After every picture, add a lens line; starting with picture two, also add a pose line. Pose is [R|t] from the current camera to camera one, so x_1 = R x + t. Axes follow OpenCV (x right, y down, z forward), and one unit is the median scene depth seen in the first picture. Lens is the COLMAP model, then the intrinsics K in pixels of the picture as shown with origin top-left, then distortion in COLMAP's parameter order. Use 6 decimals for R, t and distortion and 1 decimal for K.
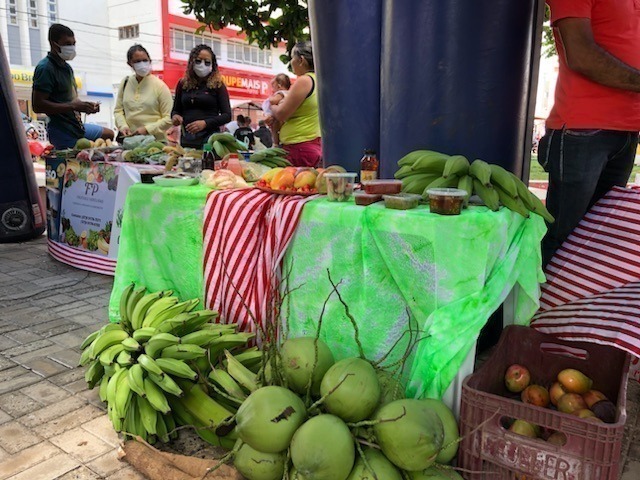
lens RADIAL K [[520.7, 0, 319.1], [0, 520.7, 238.3], [0, 0, 1]] dist [0.052434, -0.071895]
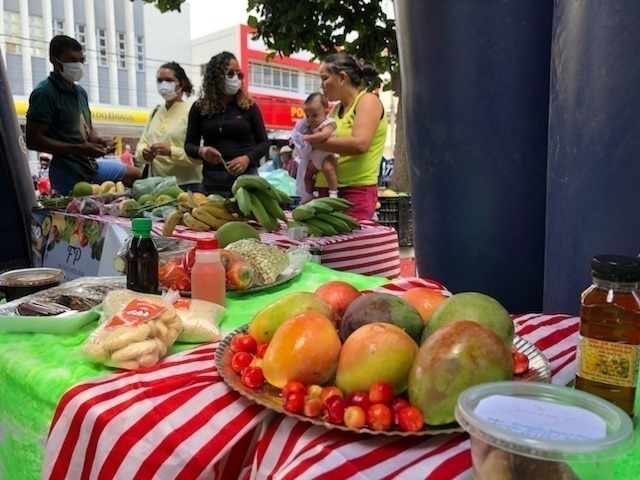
lens RADIAL K [[520.7, 0, 316.2], [0, 520.7, 236.5], [0, 0, 1]] dist [0.052434, -0.071895]
pose [[0.988385, 0.003090, -0.151936, -0.006708], [-0.011943, 0.998281, -0.057388, -0.070571], [0.151497, 0.058536, 0.986723, 0.304314]]
